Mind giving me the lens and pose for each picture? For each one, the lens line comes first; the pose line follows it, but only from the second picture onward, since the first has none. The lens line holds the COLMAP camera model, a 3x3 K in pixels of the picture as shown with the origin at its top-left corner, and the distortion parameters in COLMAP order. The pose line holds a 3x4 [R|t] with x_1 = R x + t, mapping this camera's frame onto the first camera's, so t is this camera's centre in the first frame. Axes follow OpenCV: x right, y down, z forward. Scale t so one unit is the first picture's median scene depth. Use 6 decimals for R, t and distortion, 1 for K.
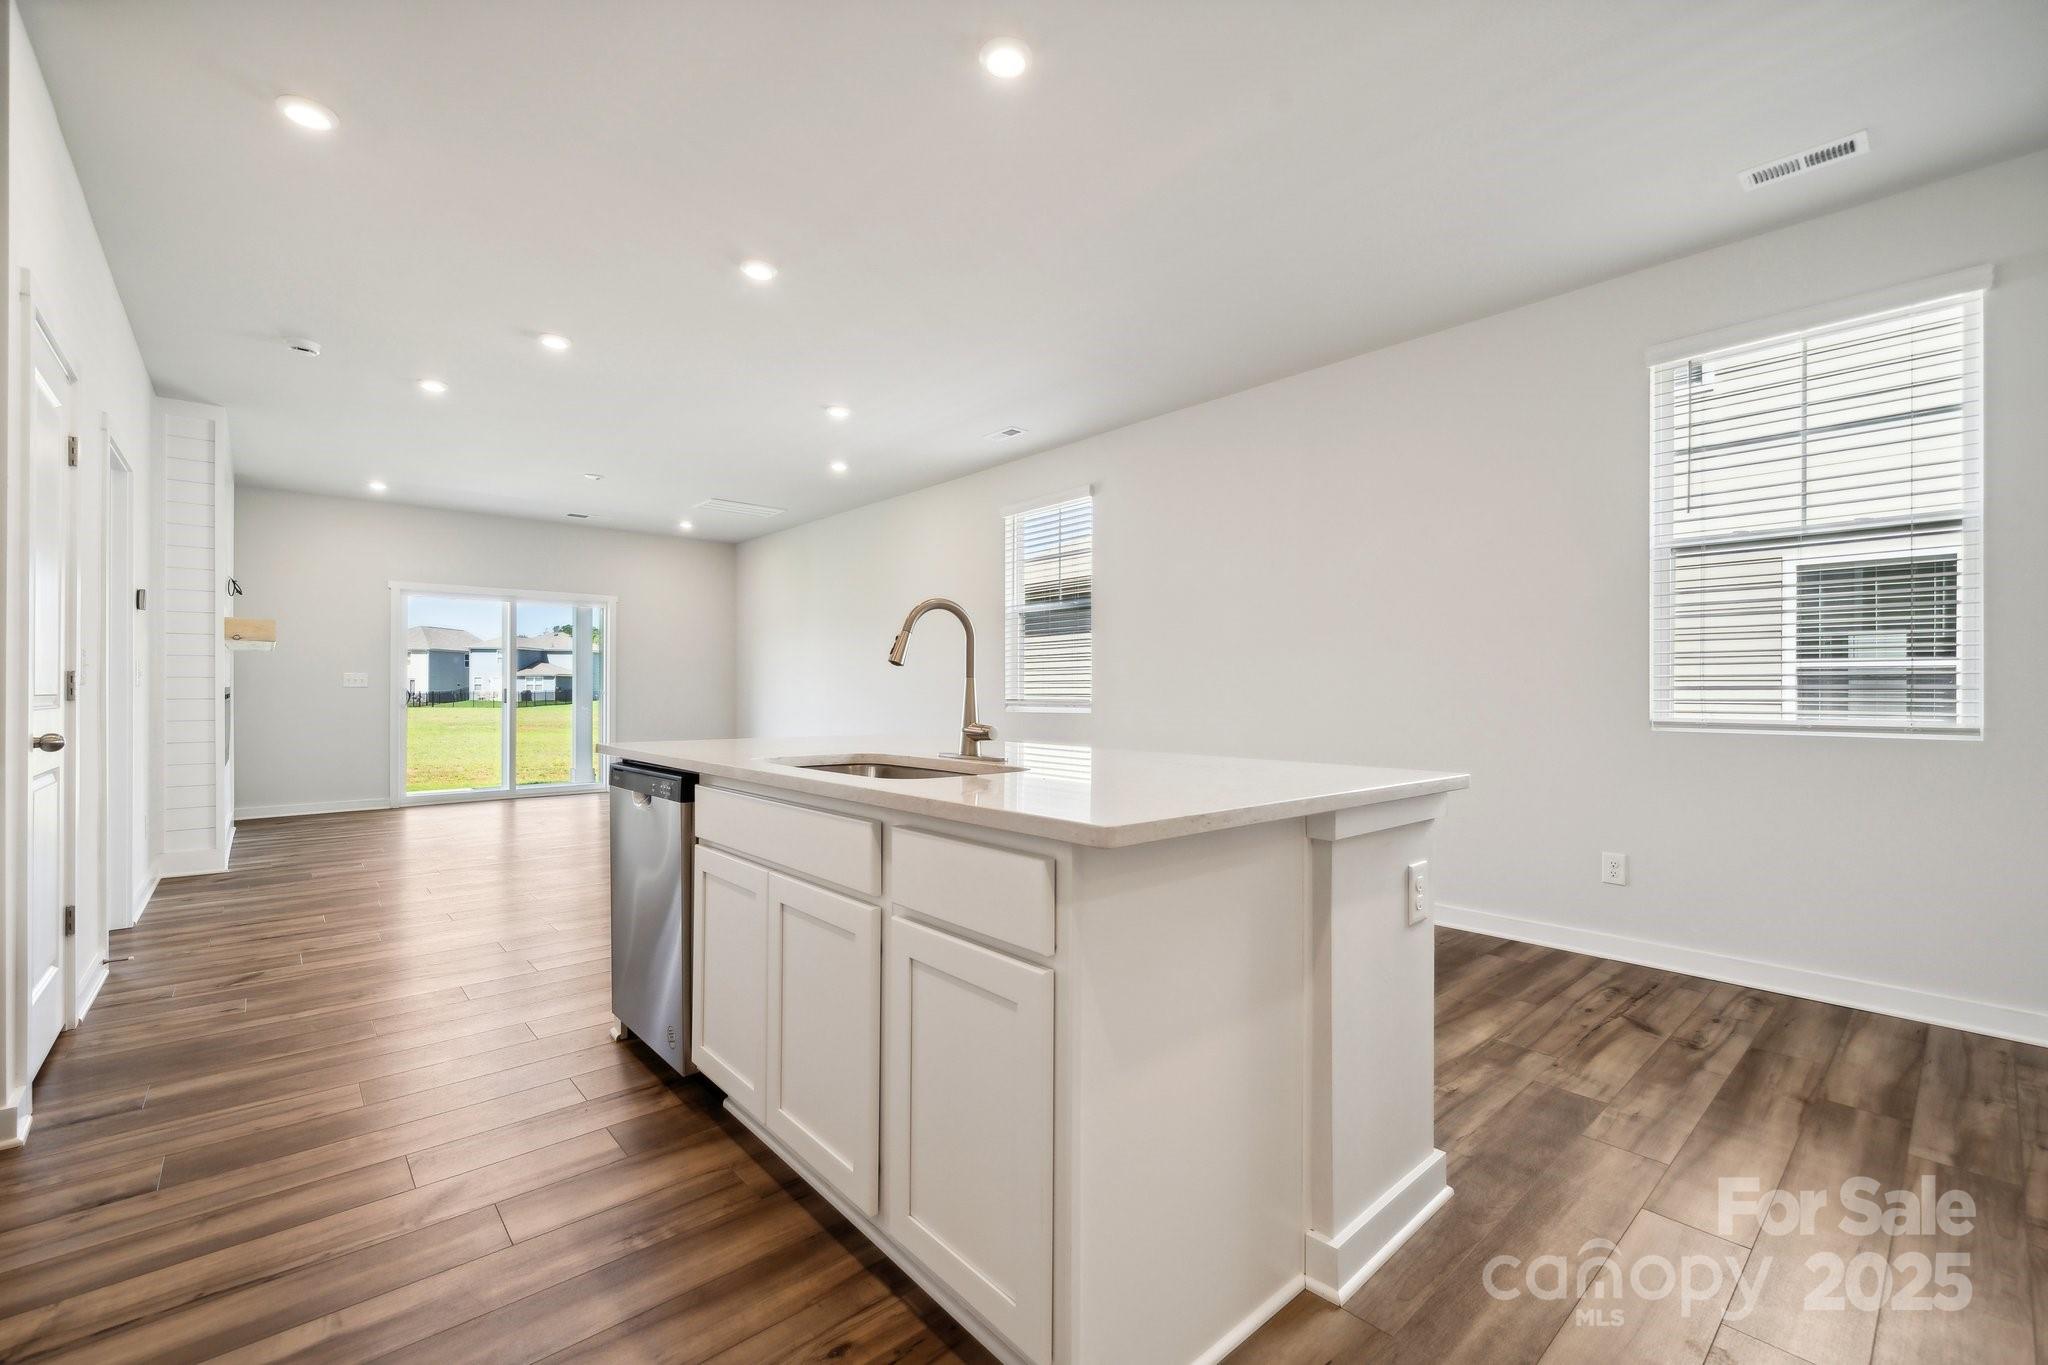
lens RADIAL K [[863.6, 0, 1036.0], [0, 863.6, 680.9], [0, 0, 1]] dist [-0.000298, -0.000524]
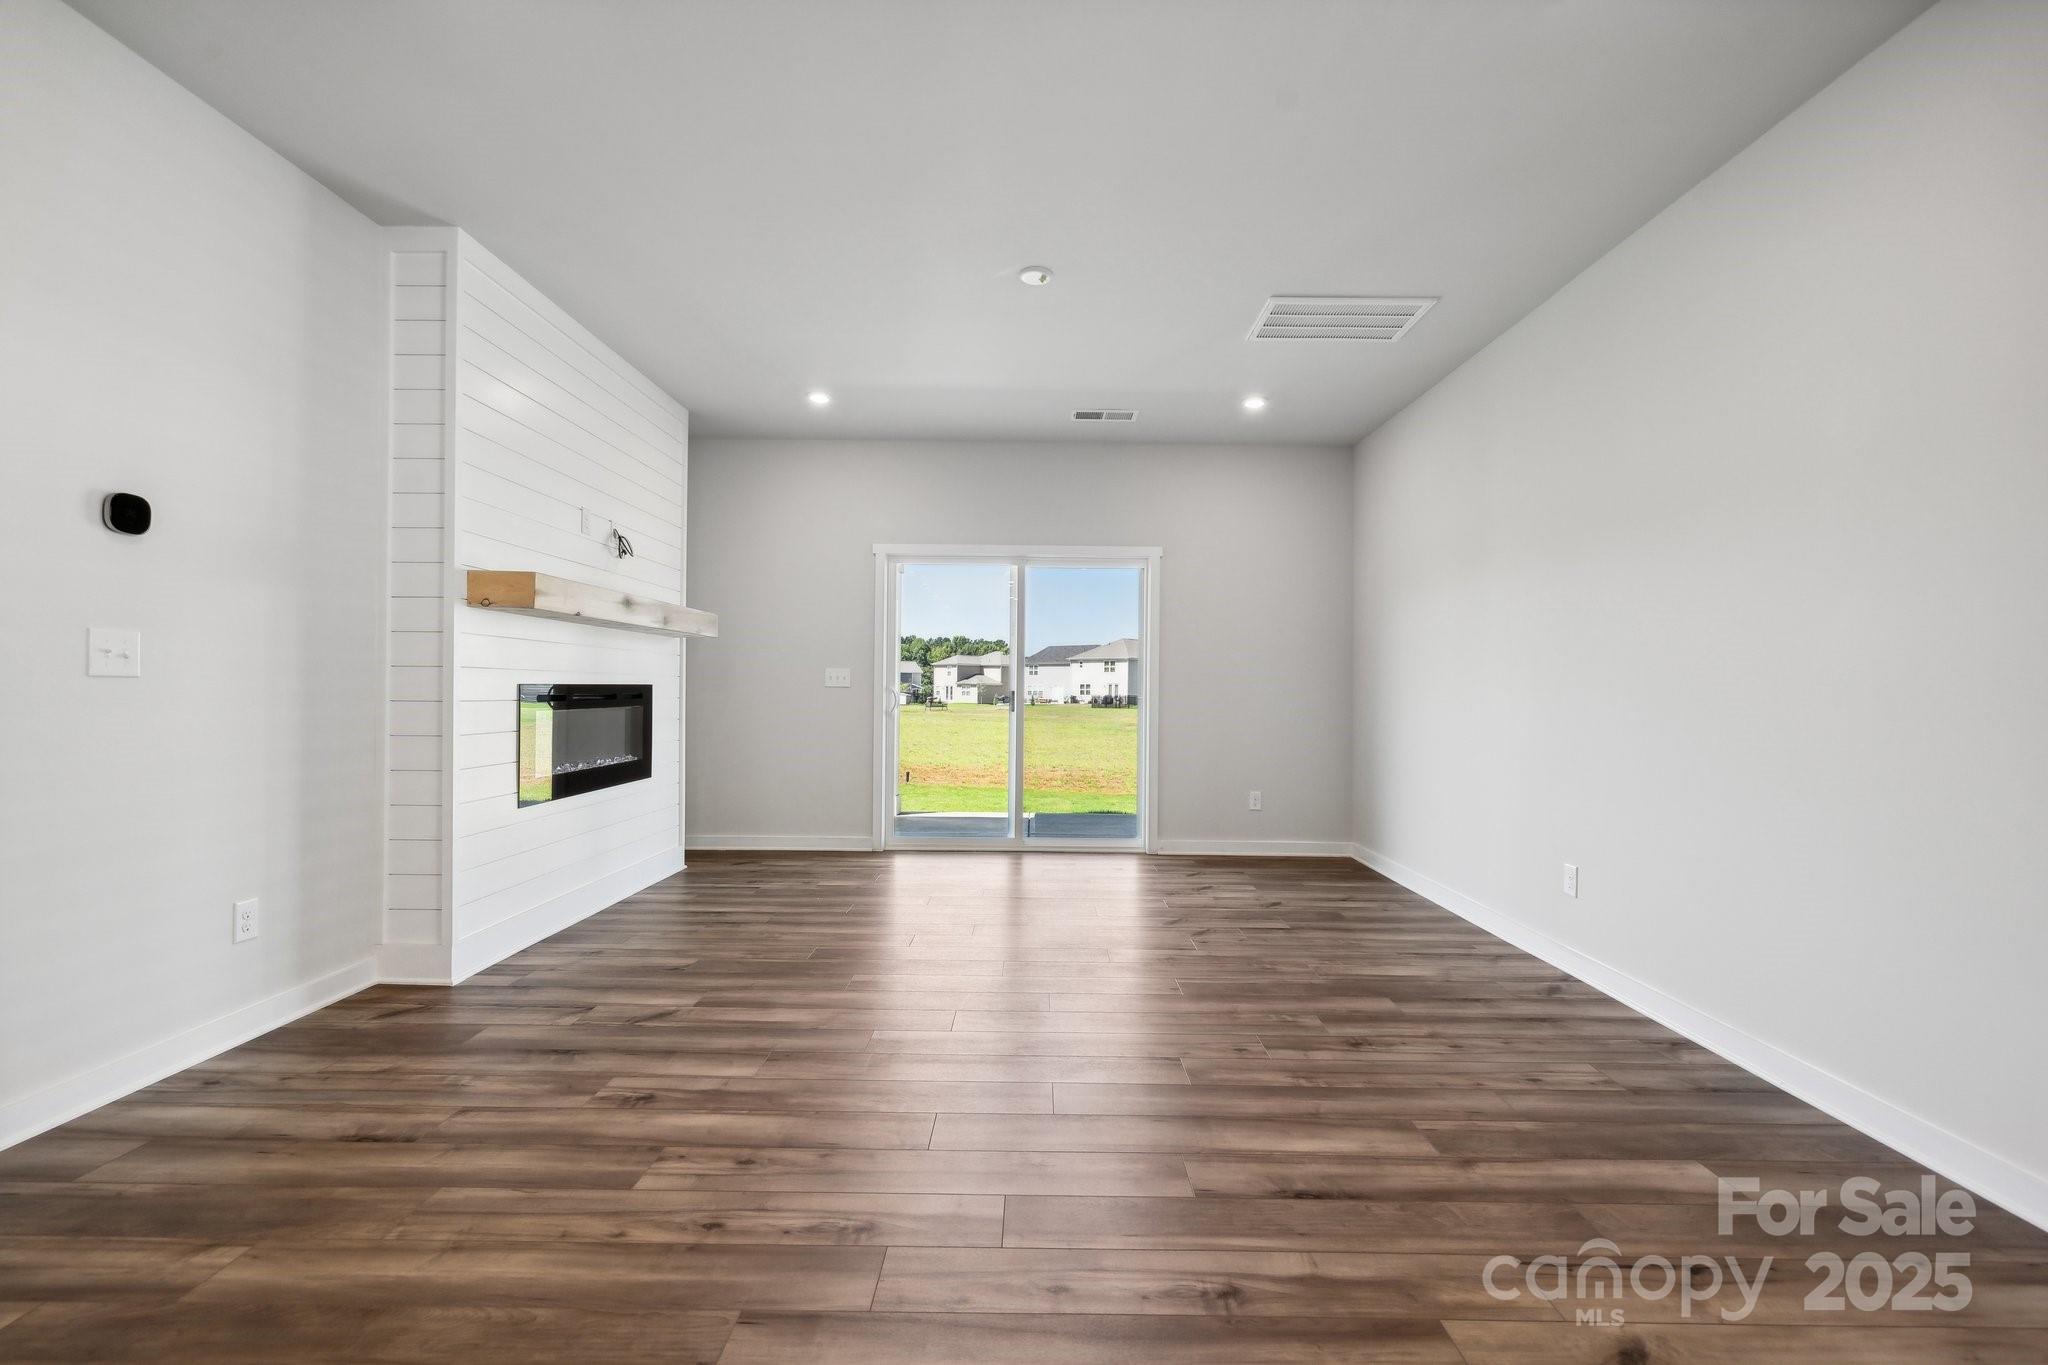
lens RADIAL K [[868.0, 0, 1031.3], [0, 868.0, 690.7], [0, 0, 1]] dist [-0.000303, 0.000260]
pose [[0.739344, 0.008064, -0.673280, -0.324196], [-0.005634, 0.999967, 0.005790, 0.010753], [0.673305, -0.000488, 0.739365, 1.198036]]
